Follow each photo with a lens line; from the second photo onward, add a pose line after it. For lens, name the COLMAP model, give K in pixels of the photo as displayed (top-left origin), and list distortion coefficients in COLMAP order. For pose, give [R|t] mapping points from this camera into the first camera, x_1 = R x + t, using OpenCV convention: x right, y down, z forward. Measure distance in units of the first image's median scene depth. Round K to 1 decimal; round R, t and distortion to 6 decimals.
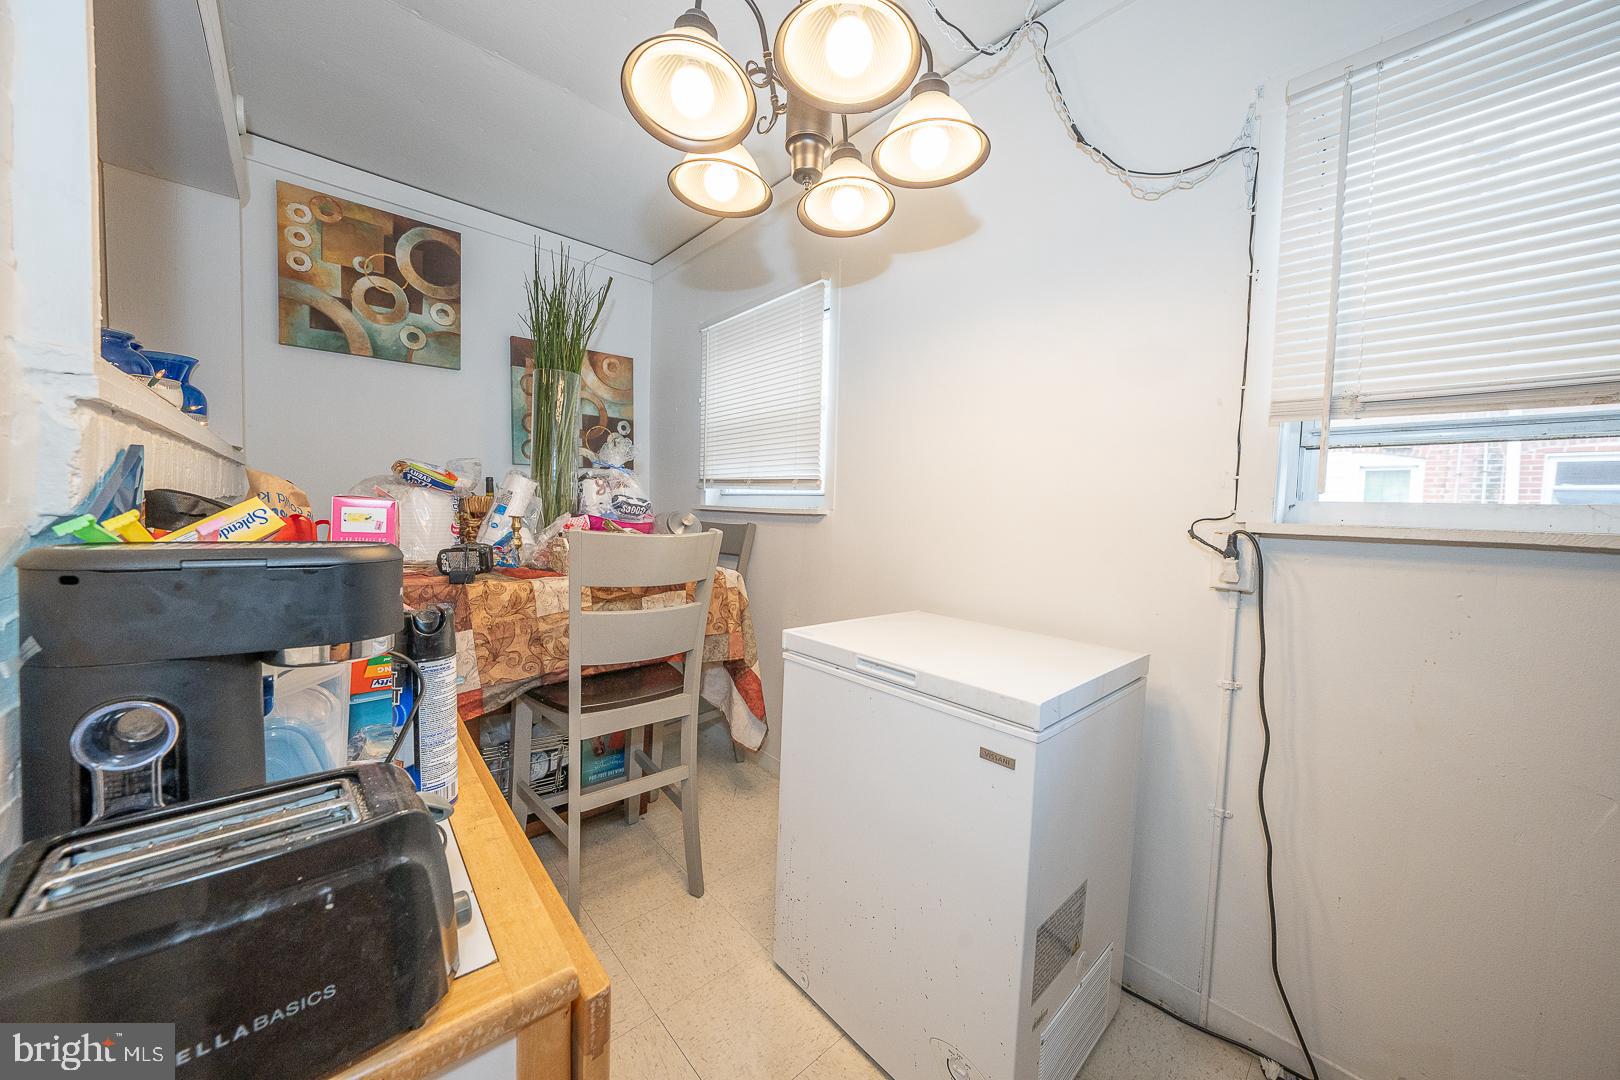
lens RADIAL K [[558.5, 0, 810.8], [0, 558.5, 539.0], [0, 0, 1]] dist [-0.026198, 0.004966]
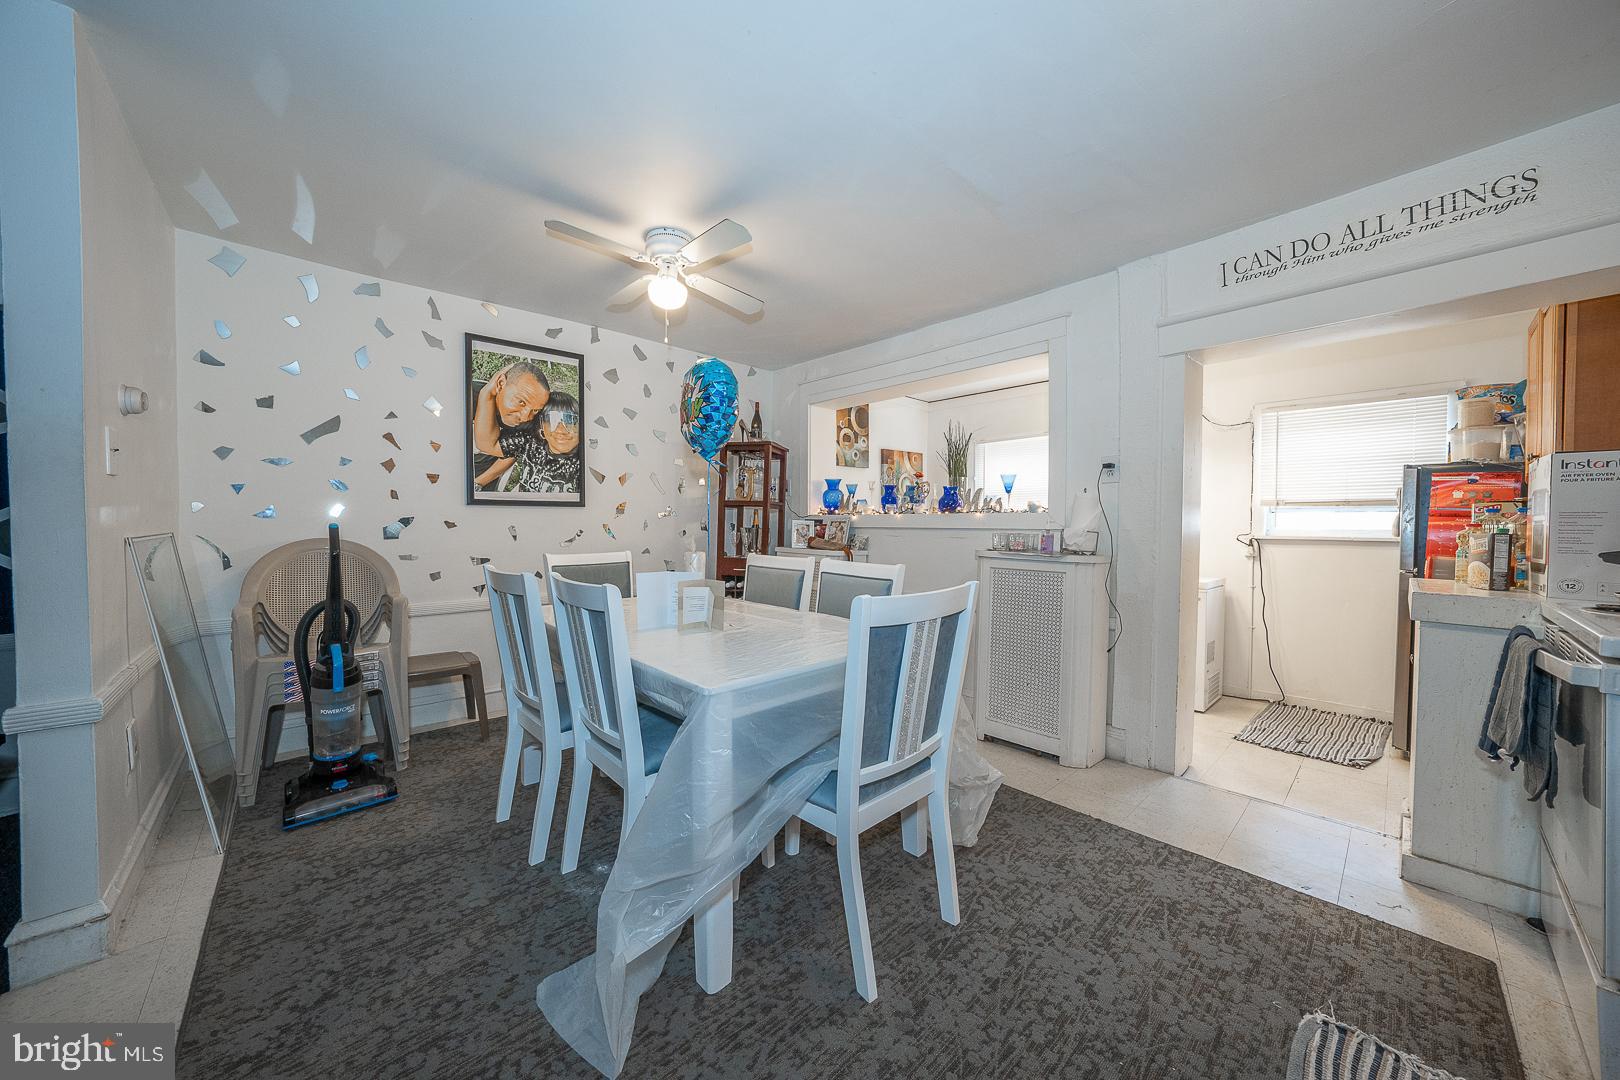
lens RADIAL K [[558.5, 0, 807.4], [0, 558.5, 536.8], [0, 0, 1]] dist [-0.026198, 0.004966]
pose [[0.999671, -0.024786, 0.006588, -0.992082], [0.024987, 0.999162, -0.032422, 0.009117], [-0.005779, 0.032576, 0.999453, -1.183177]]
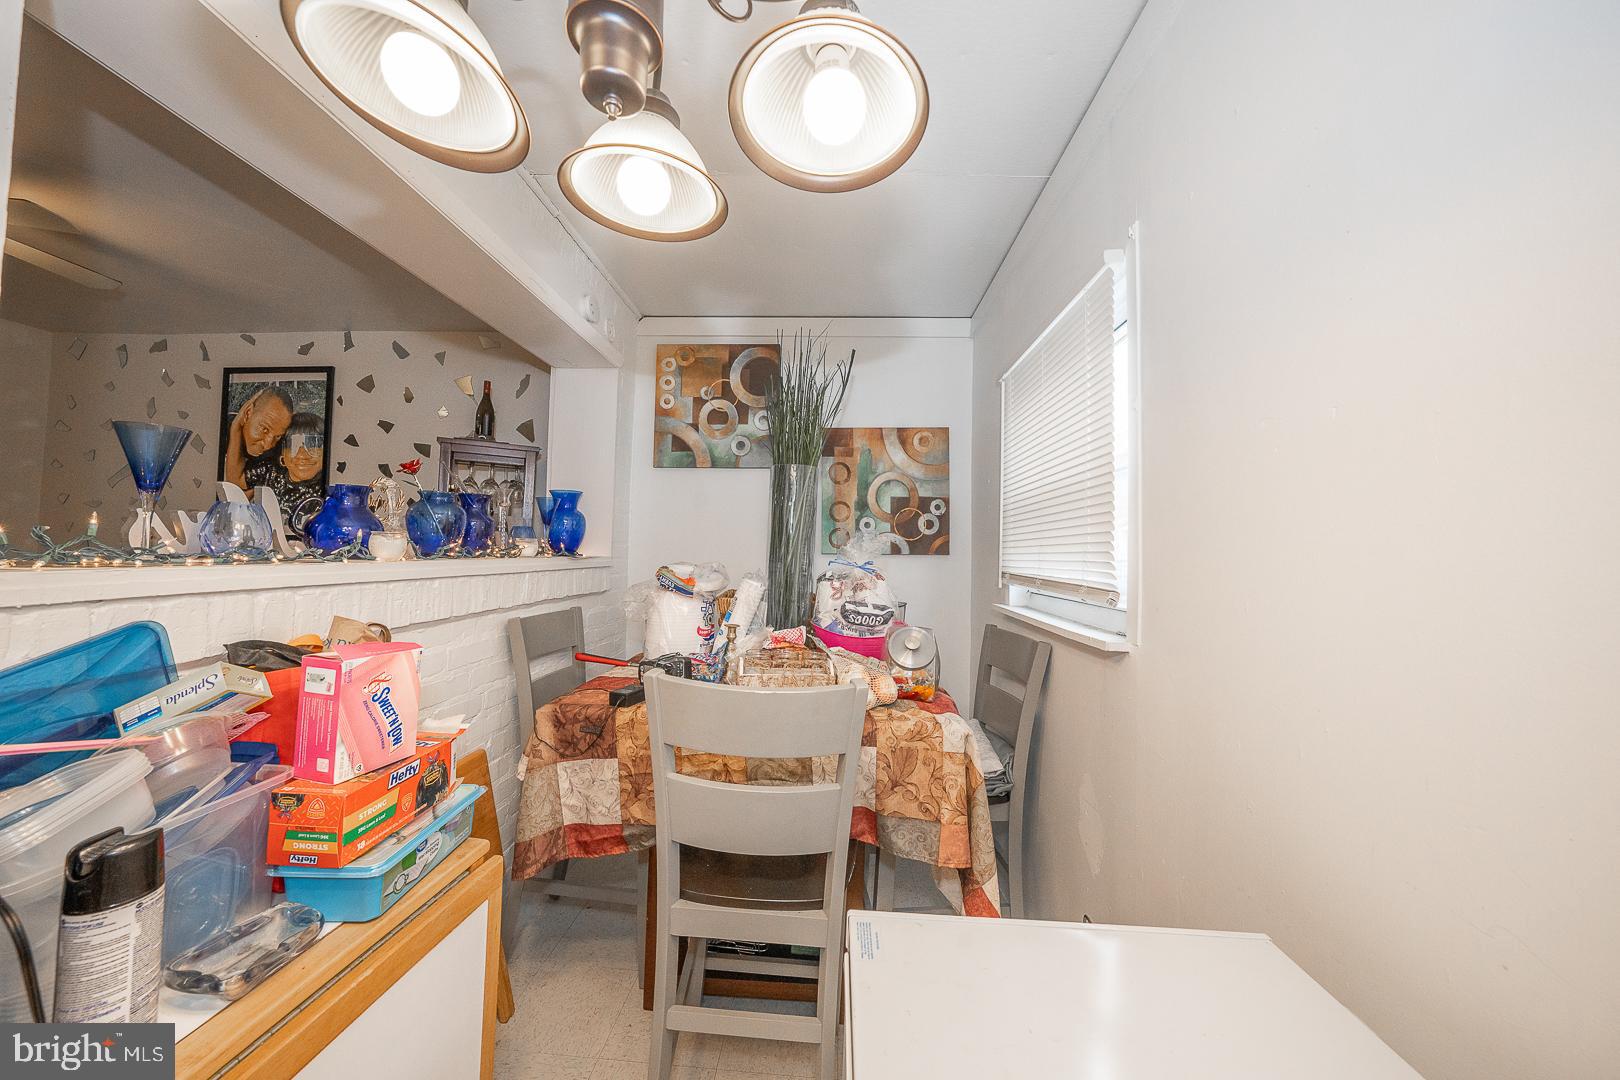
lens RADIAL K [[558.5, 0, 810.0], [0, 558.5, 537.8], [0, 0, 1]] dist [-0.026198, 0.004966]
pose [[0.704403, -0.030598, -0.709140, 0.192420], [-0.044679, 0.995178, -0.087320, -0.091366], [0.708393, 0.093192, 0.699639, 0.342340]]
